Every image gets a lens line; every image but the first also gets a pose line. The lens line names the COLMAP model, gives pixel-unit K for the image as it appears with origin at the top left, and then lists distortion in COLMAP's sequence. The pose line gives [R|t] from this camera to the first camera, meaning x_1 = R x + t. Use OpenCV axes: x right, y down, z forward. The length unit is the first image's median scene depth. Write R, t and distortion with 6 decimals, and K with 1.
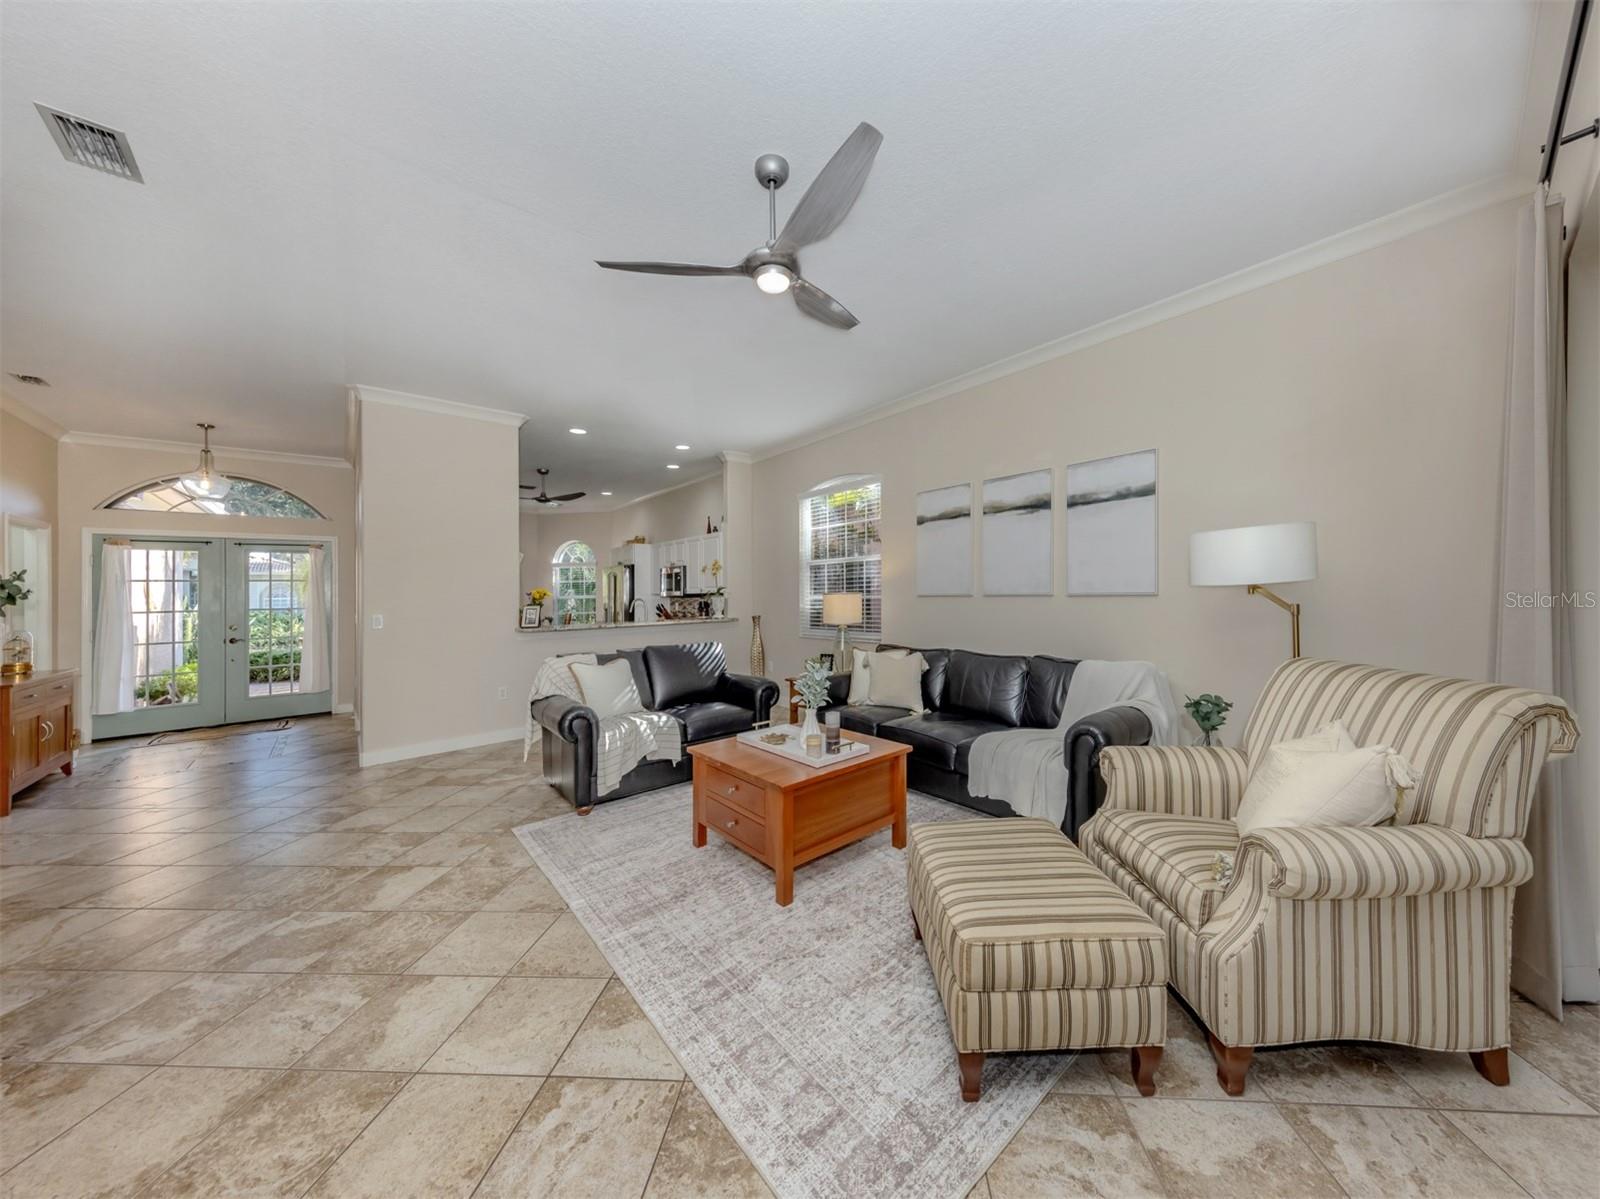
lens RADIAL K [[578.3, 0, 763.5], [0, 578.3, 580.8], [0, 0, 1]] dist [0.000464, -0.000302]
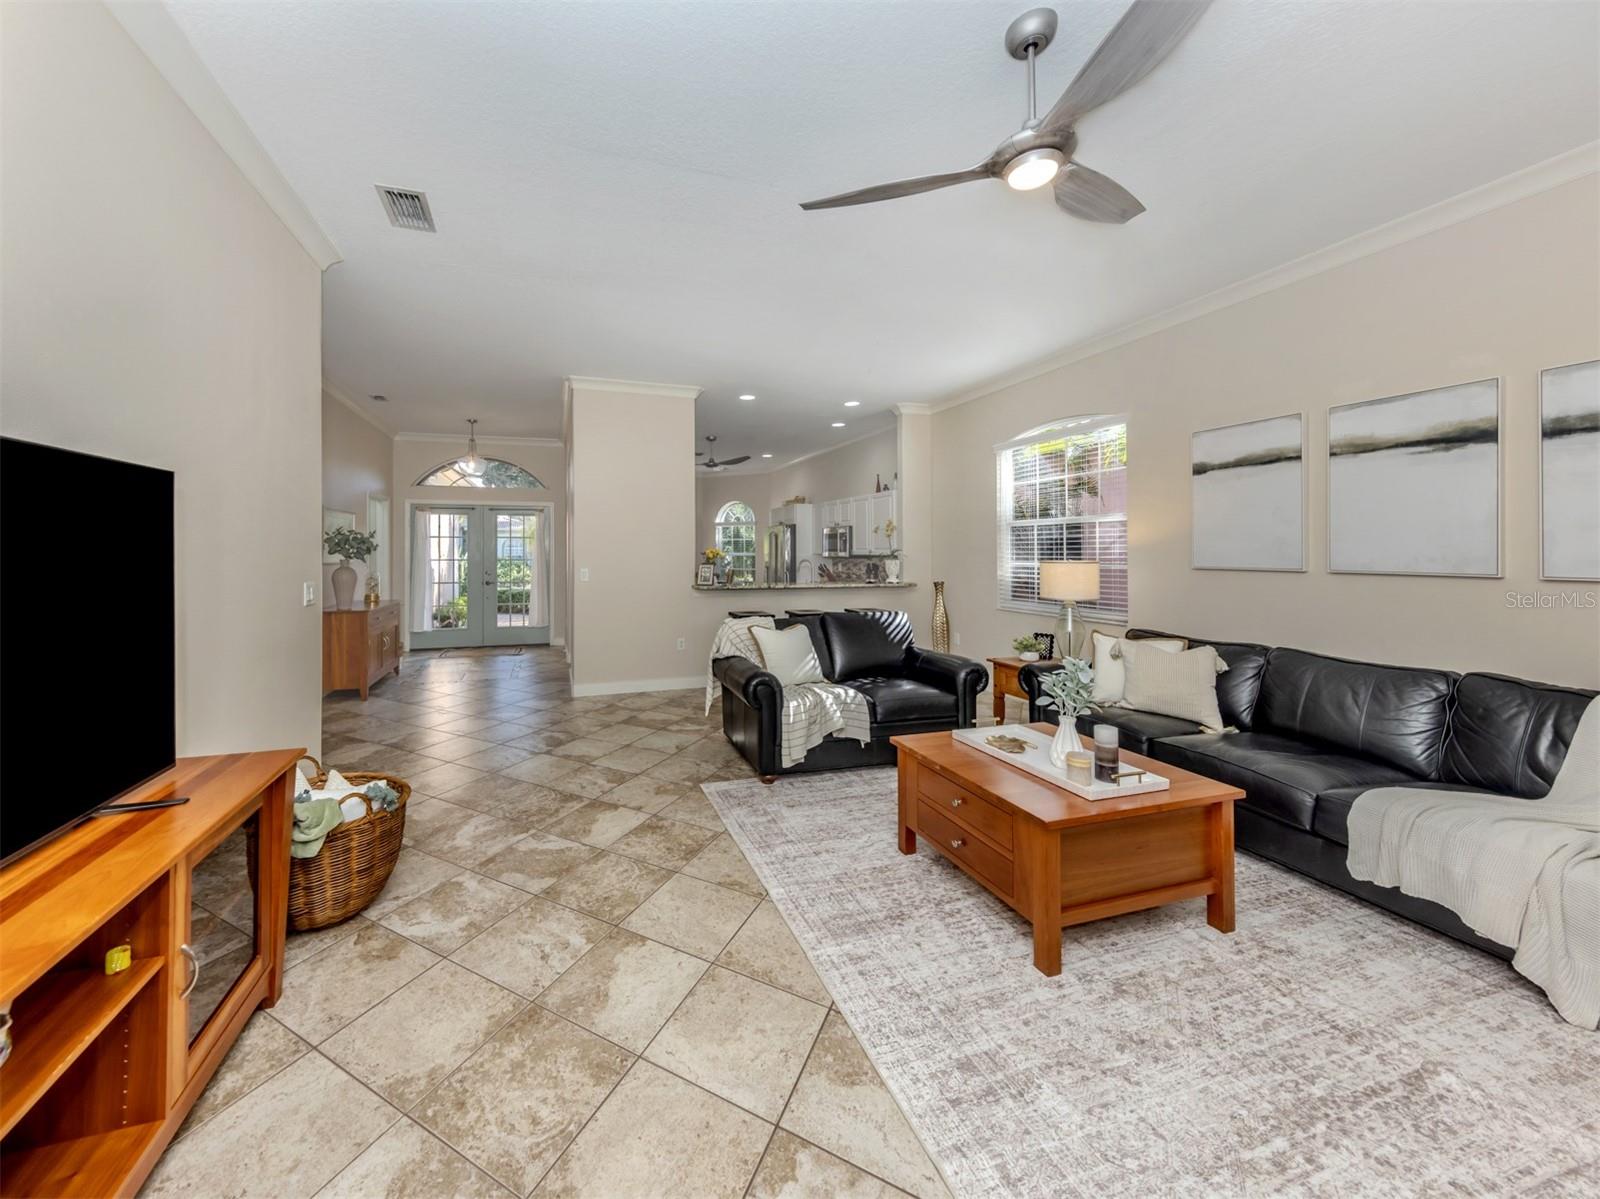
lens RADIAL K [[551.5, 0, 680.6], [0, 551.5, 542.4], [0, 0, 1]] dist [-0.001273, -0.000265]
pose [[0.919152, 0.008666, -0.393808, -0.095440], [-0.005202, 0.999938, 0.009865, -0.016605], [0.393869, -0.007019, 0.919140, 0.094667]]
